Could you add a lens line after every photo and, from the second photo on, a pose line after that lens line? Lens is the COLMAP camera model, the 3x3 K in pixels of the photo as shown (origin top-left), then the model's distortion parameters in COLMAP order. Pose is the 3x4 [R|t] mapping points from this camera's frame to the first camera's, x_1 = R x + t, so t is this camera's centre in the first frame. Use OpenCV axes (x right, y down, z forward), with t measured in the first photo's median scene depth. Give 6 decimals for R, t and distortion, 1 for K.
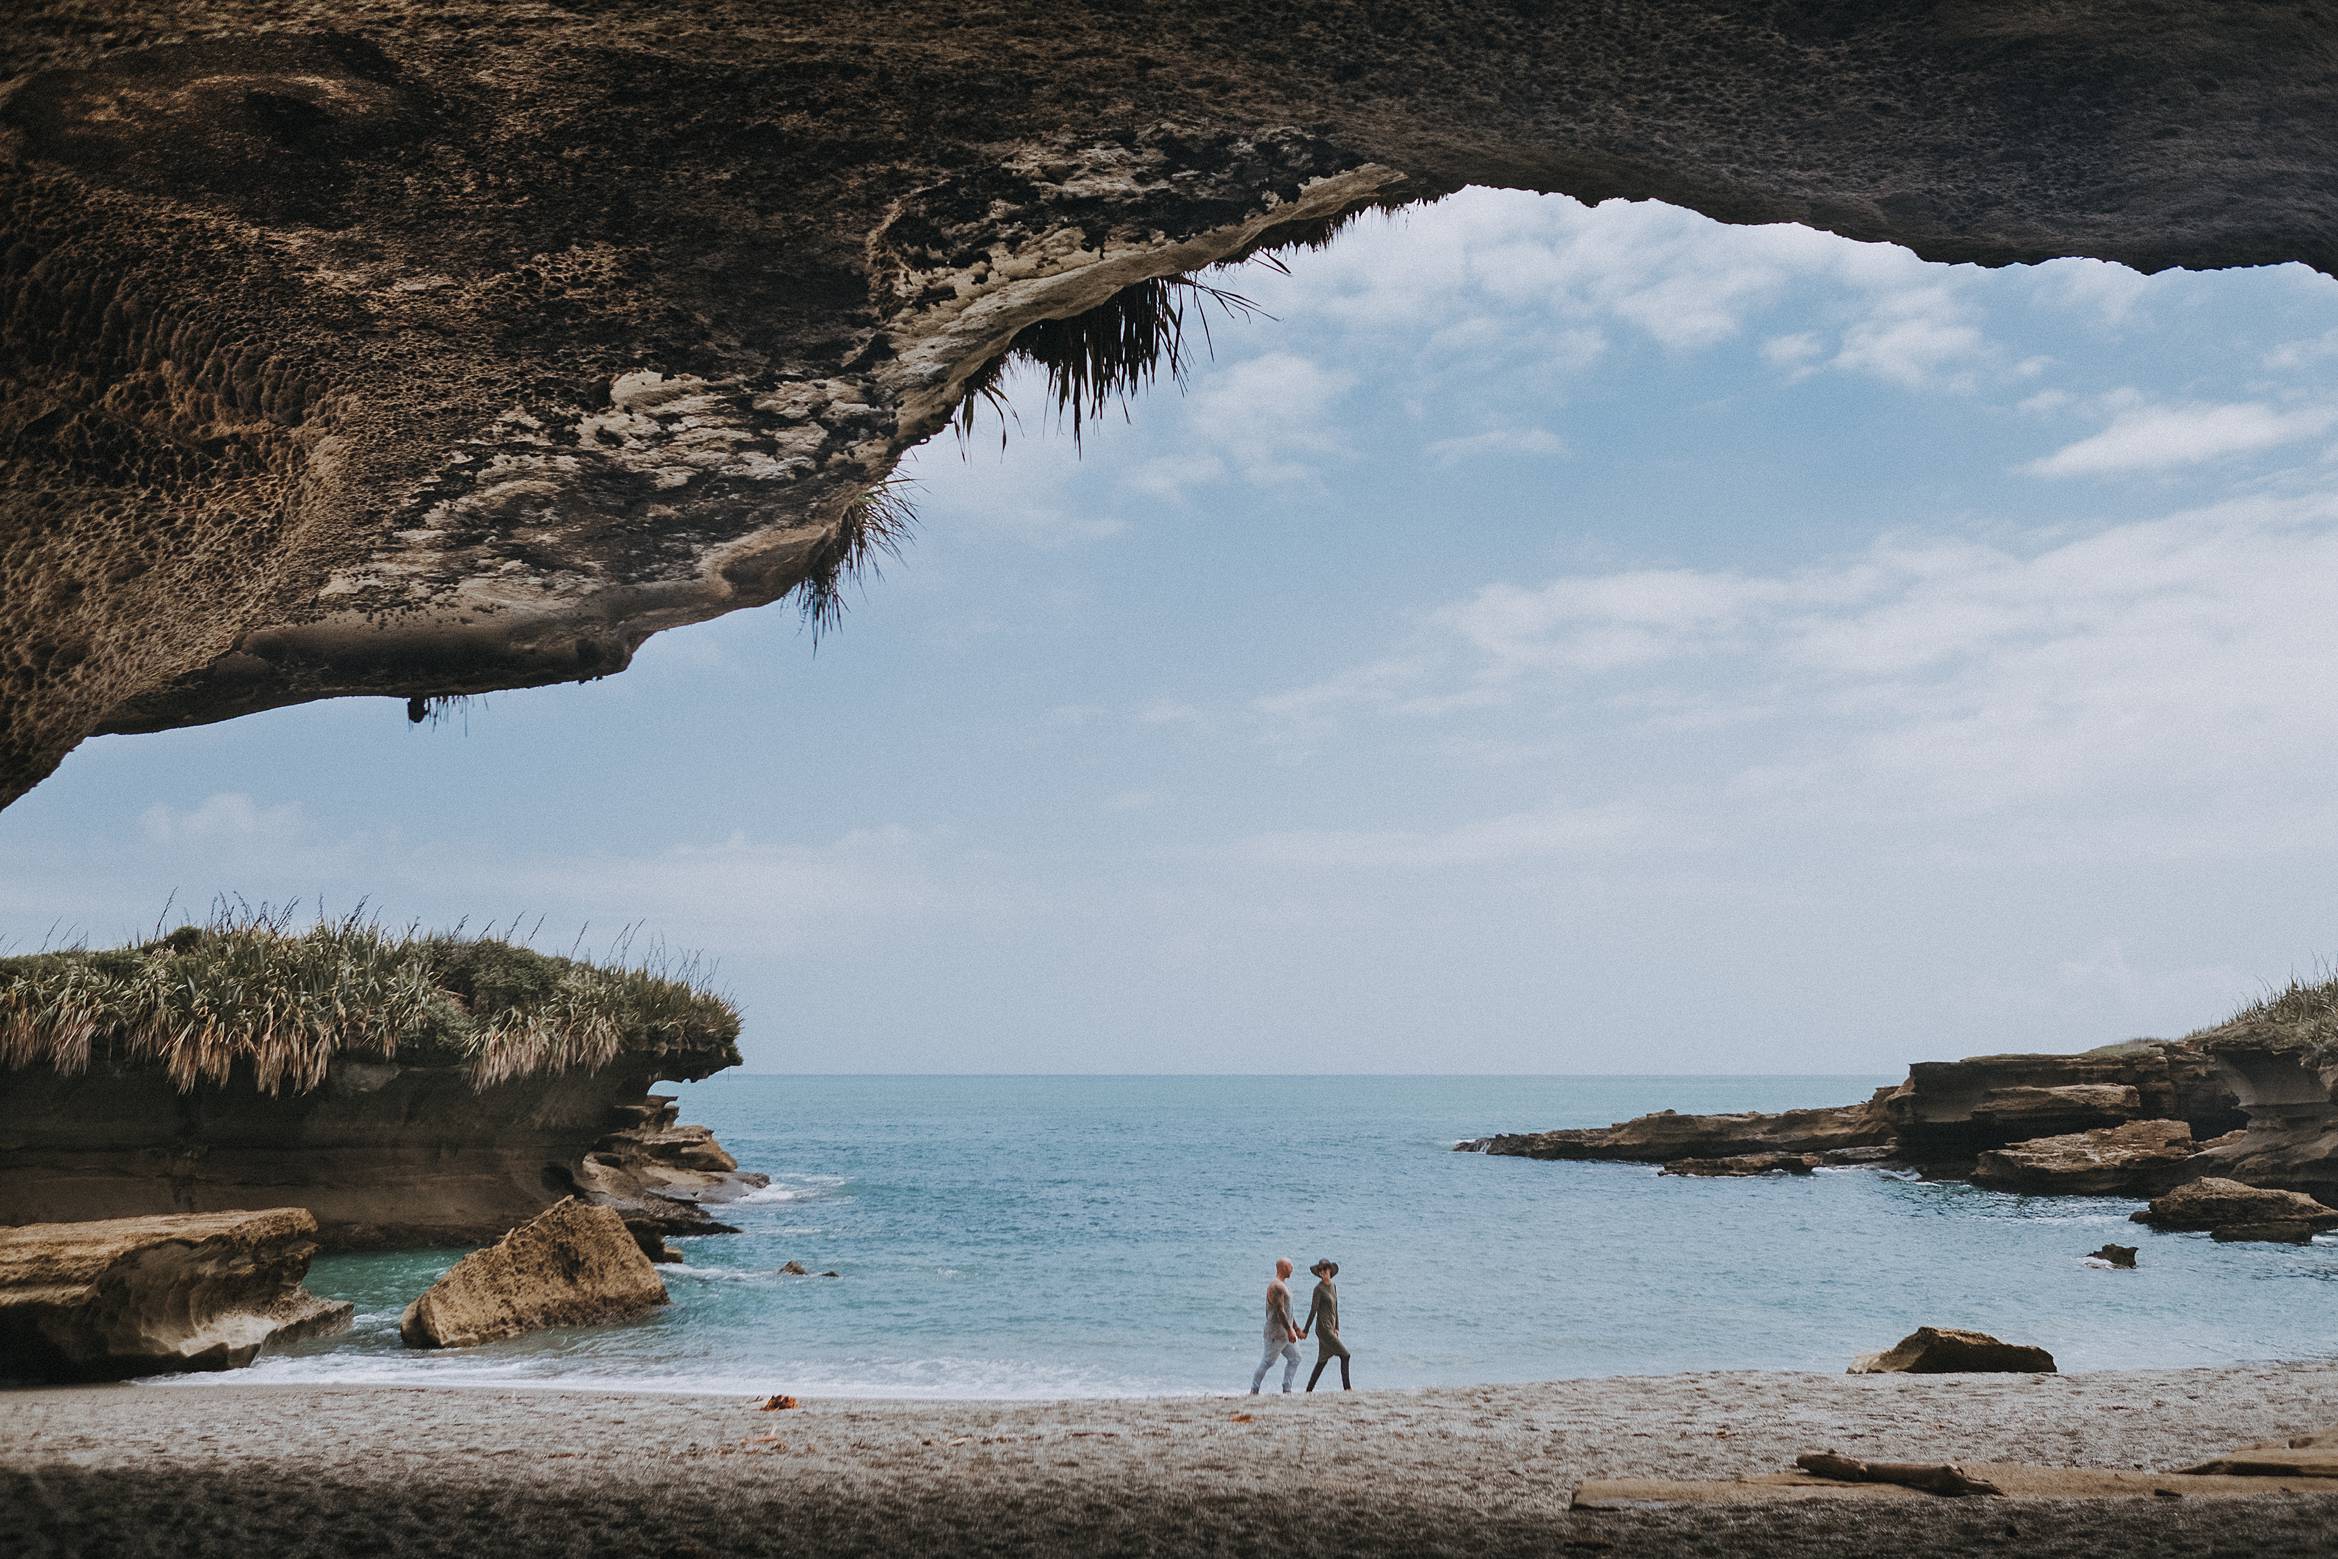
lens RADIAL K [[2313.6, 0, 1169.0], [0, 2313.6, 779.5], [0, 0, 1]] dist [0.001447, 0.008987]
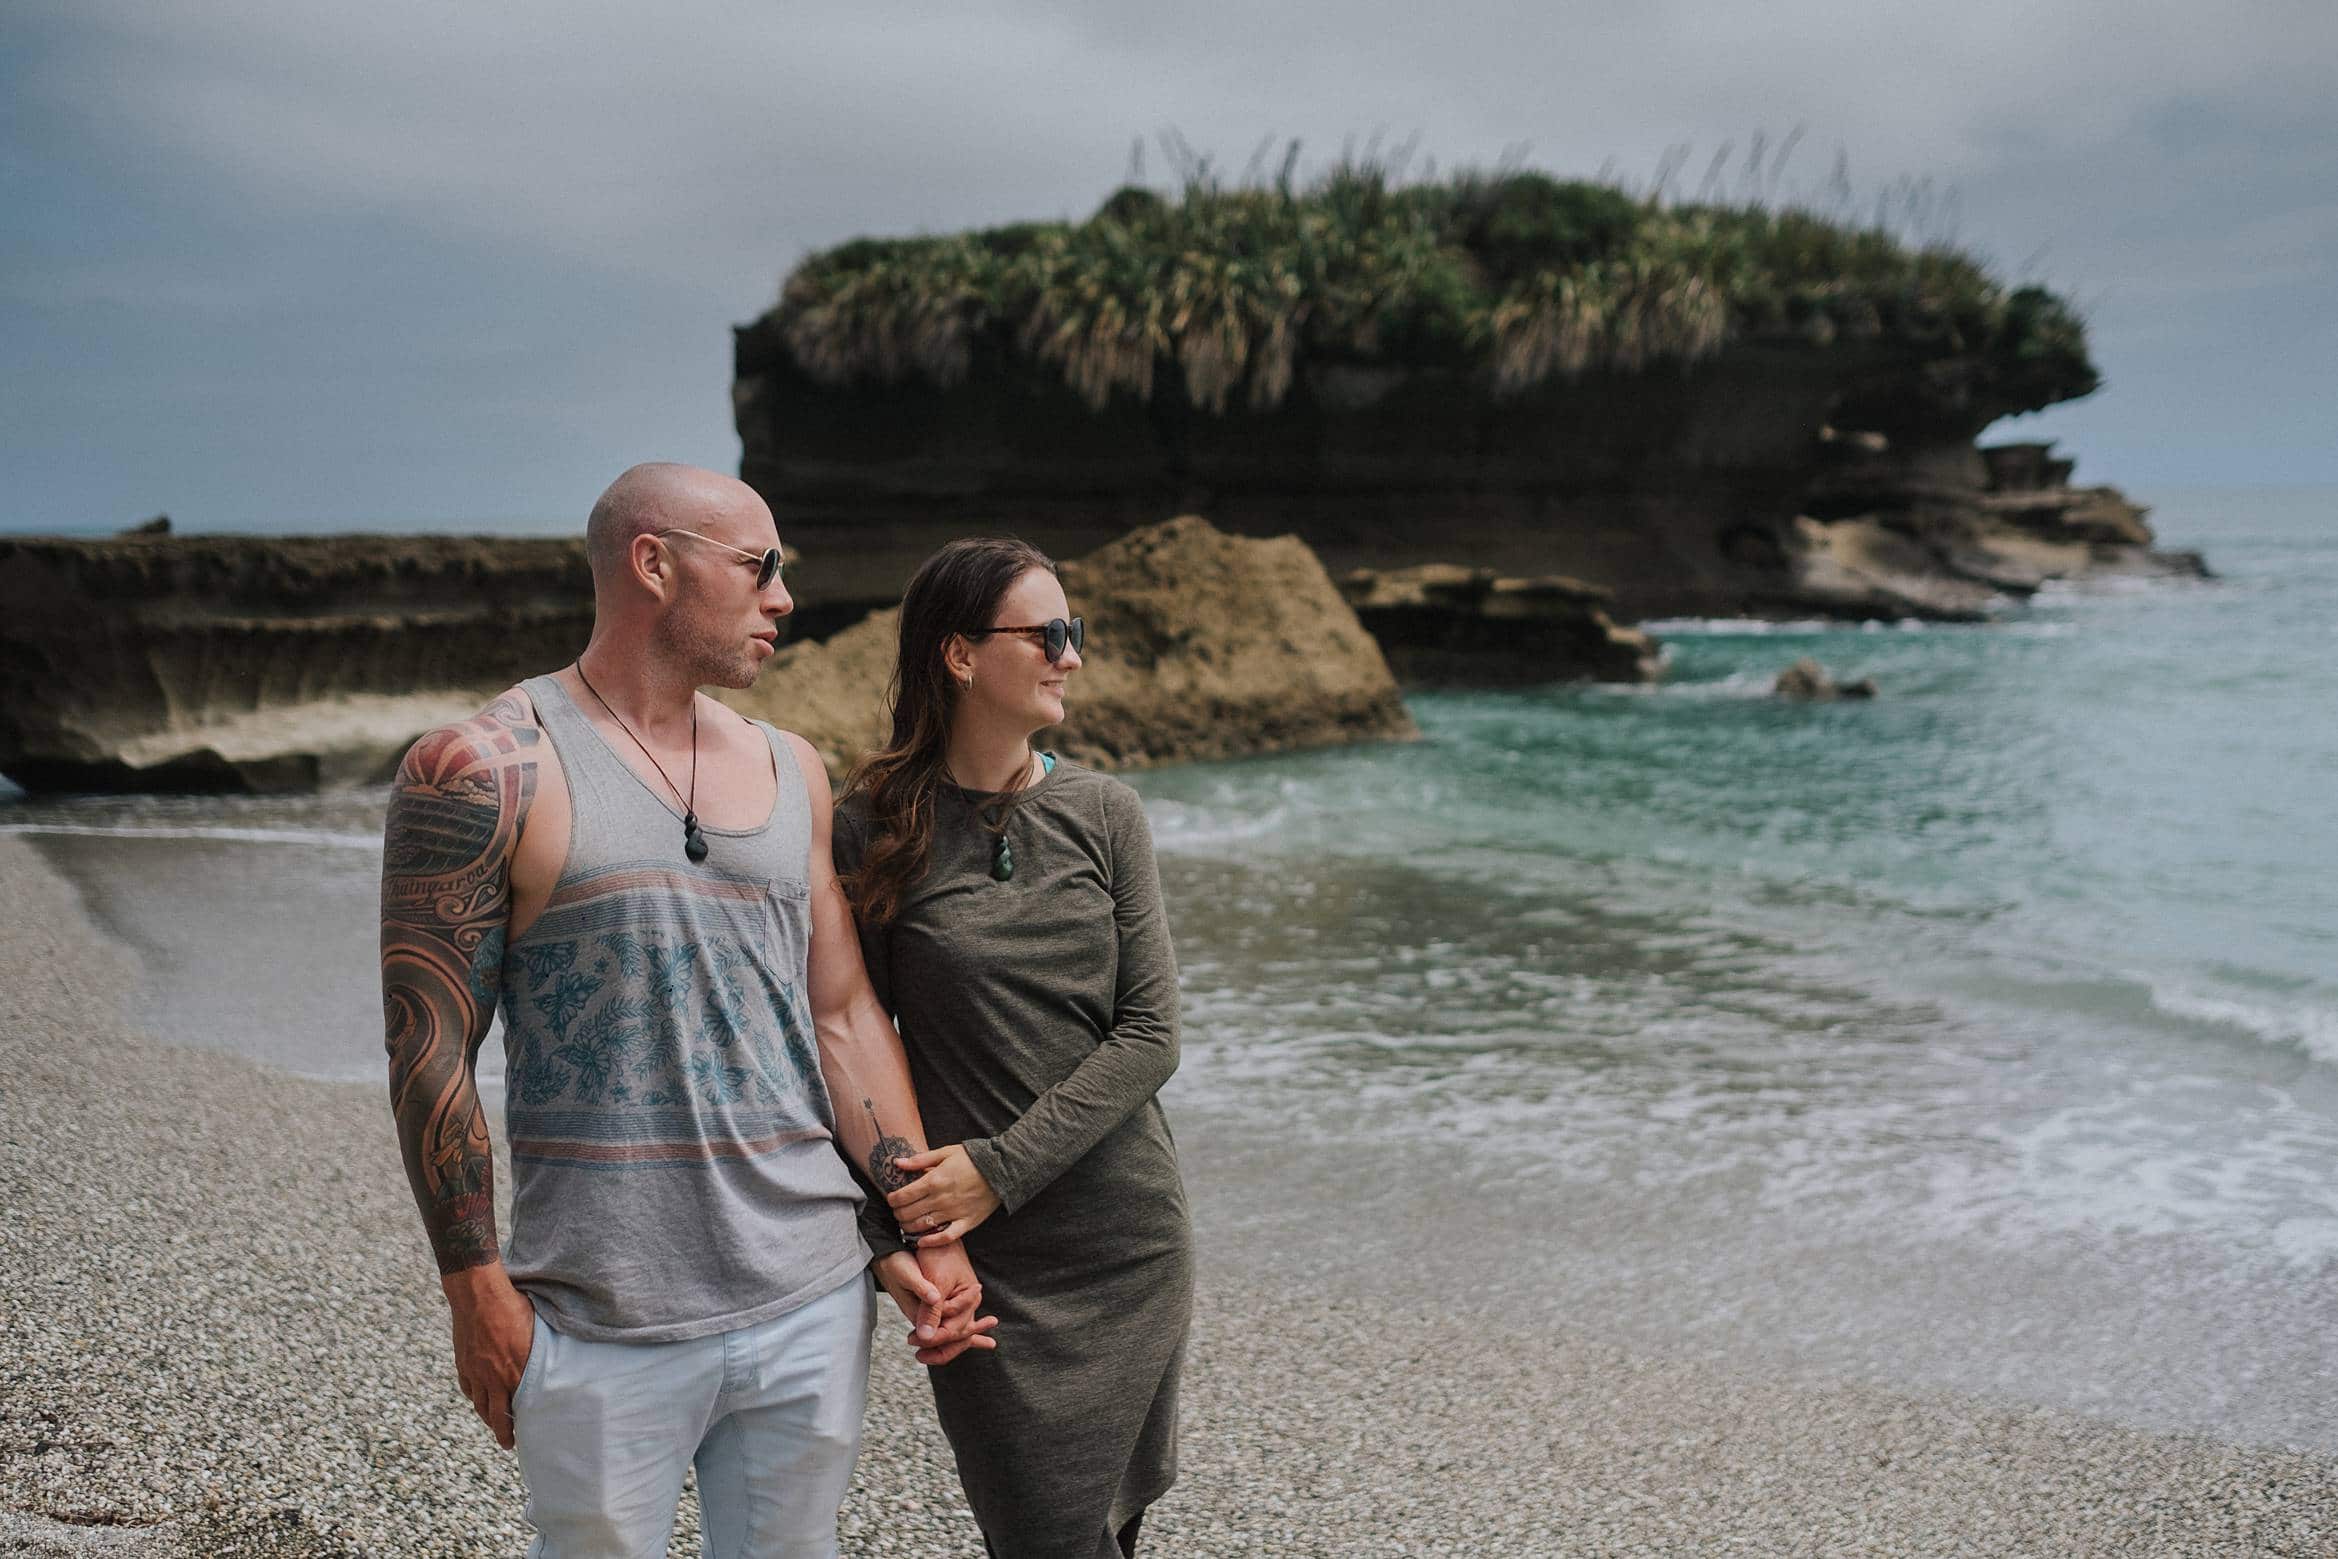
lens RADIAL K [[2313.6, 0, 1169.0], [0, 2313.6, 779.5], [0, 0, 1]] dist [0.001447, 0.008987]
pose [[0.759181, 0.064336, -0.647692, 0.069893], [0.098914, 0.972141, 0.212504, 0.092725], [0.643319, -0.225395, 0.731668, 0.439601]]
